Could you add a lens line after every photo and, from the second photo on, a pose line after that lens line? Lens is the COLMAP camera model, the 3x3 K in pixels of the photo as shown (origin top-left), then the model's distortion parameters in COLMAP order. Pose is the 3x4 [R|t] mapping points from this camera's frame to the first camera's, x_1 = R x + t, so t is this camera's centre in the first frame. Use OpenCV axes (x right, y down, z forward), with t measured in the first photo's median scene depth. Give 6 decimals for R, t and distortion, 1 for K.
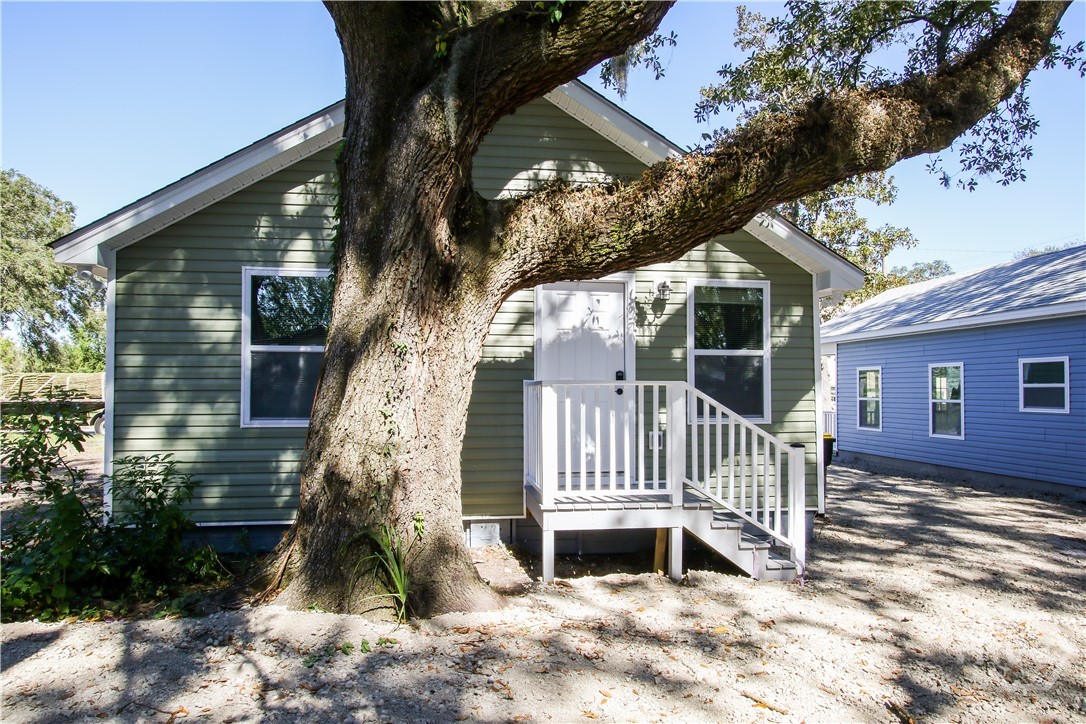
lens RADIAL K [[683.4, 0, 543.5], [0, 683.4, 393.0], [0, 0, 1]] dist [0.001354, 0.000082]
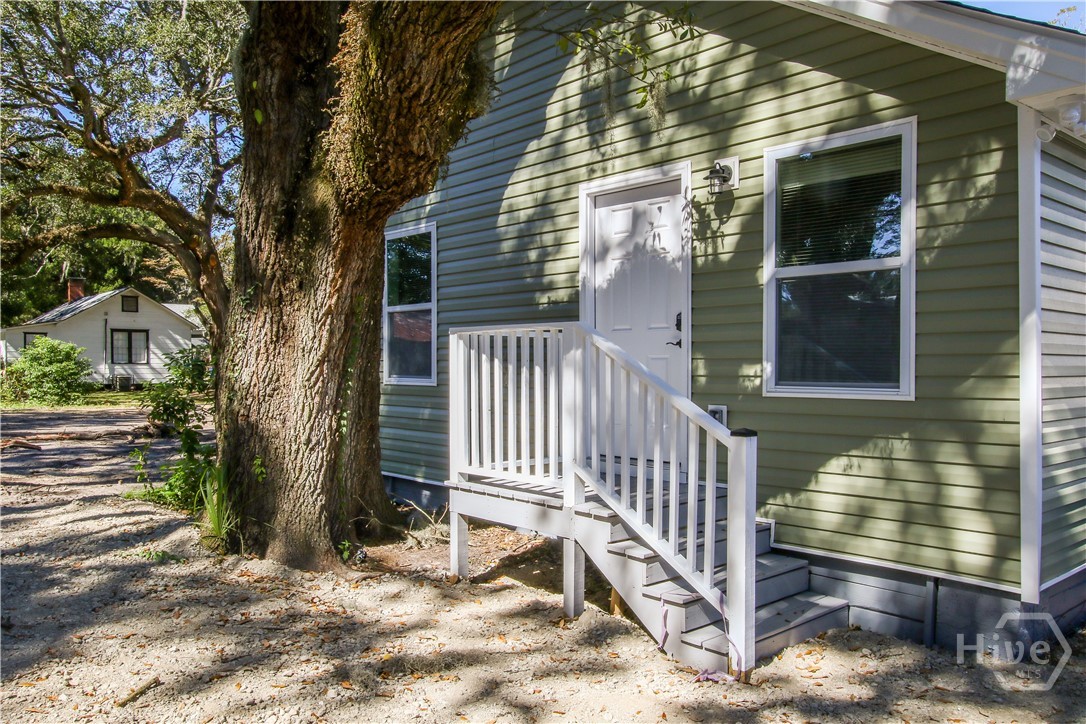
lens RADIAL K [[831.0, 0, 540.7], [0, 831.0, 378.8], [0, 0, 1]] dist [0.000441, 0.000373]
pose [[0.528214, 0.021856, -0.848830, 0.727460], [-0.002745, 0.999707, 0.024033, 0.014394], [0.849107, -0.010364, 0.528120, 0.453931]]
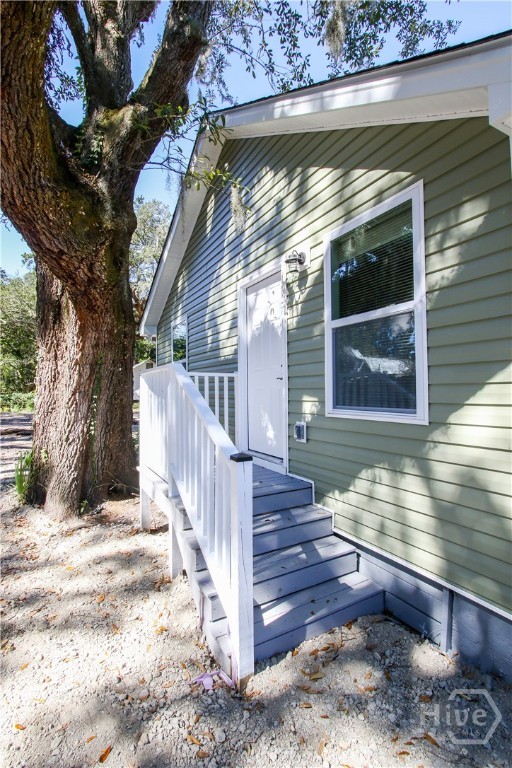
lens RADIAL K [[354.1, 0, 256.0], [0, 354.1, 384.0], [0, 0, 1]] dist [-0.015364, 0.001348]
pose [[0.349802, -0.019264, -0.936625, 0.575007], [0.001650, 0.999800, -0.019947, 0.016027], [0.936822, 0.005432, 0.349764, 0.784186]]
